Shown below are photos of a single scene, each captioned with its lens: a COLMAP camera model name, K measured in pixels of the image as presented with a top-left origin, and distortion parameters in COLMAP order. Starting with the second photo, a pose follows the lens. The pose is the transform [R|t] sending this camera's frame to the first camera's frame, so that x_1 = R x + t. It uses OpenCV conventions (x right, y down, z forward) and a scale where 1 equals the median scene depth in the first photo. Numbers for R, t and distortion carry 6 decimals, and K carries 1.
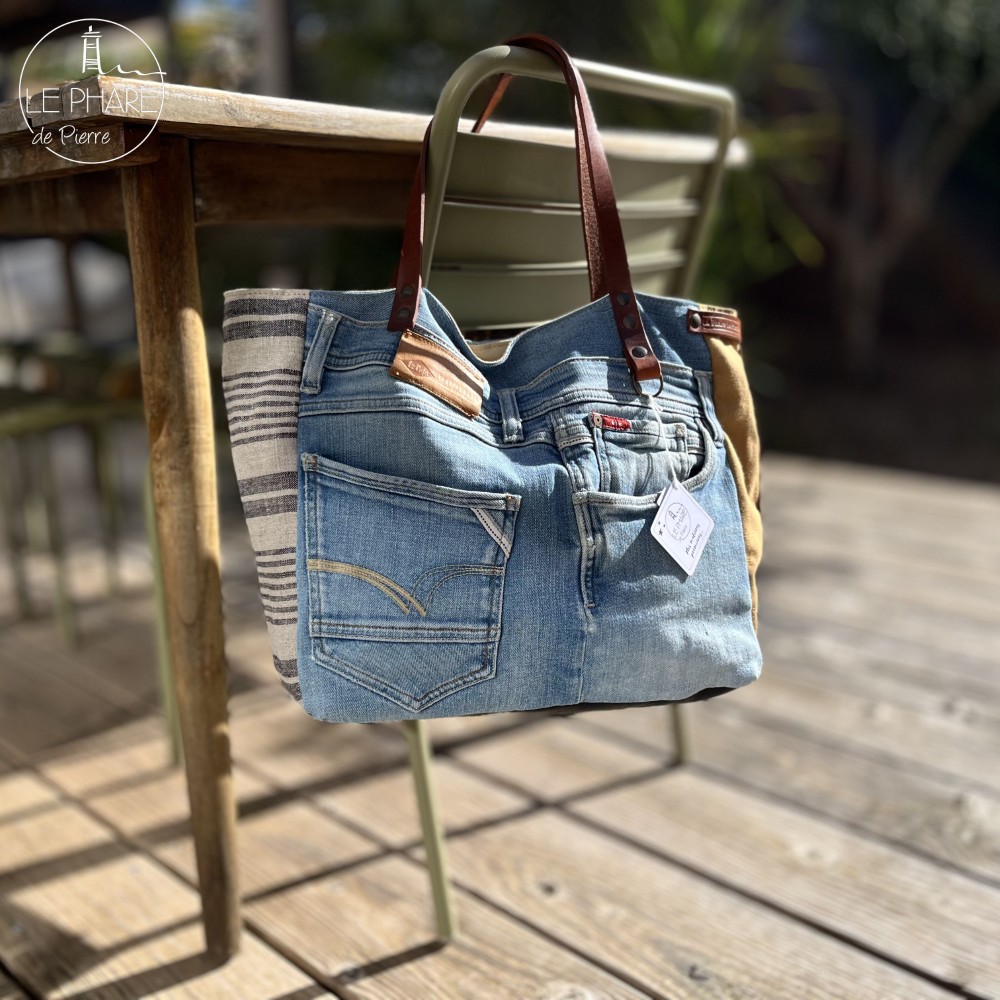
lens RADIAL K [[1032.6, 0, 500.0], [0, 1032.6, 500.0], [0, 0, 1]] dist [0.017132, -0.001757]
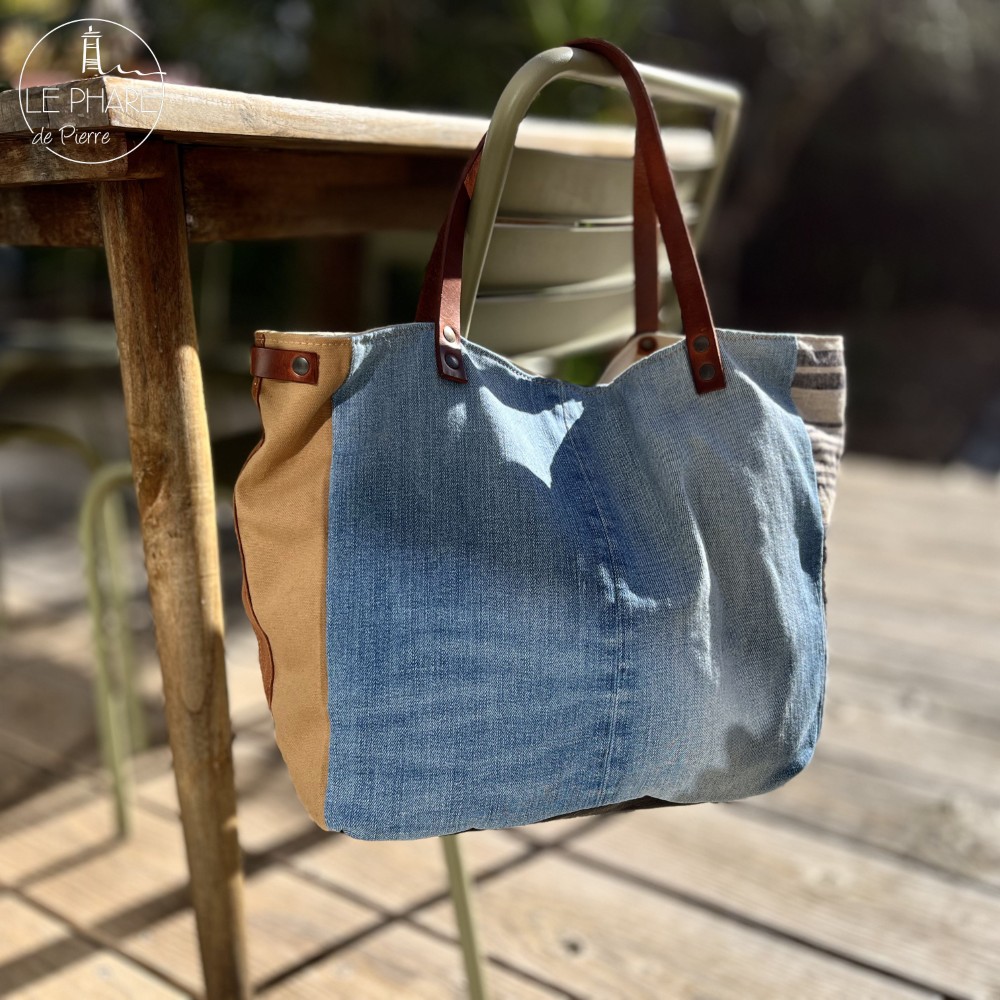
lens RADIAL K [[1032.6, 0, 500.0], [0, 1032.6, 500.0], [0, 0, 1]] dist [0.017132, -0.001757]
pose [[0.986433, -0.039594, 0.159316, -0.184864], [0.033376, 0.998580, 0.041516, -0.085676], [-0.160733, -0.035635, 0.986354, 0.118743]]
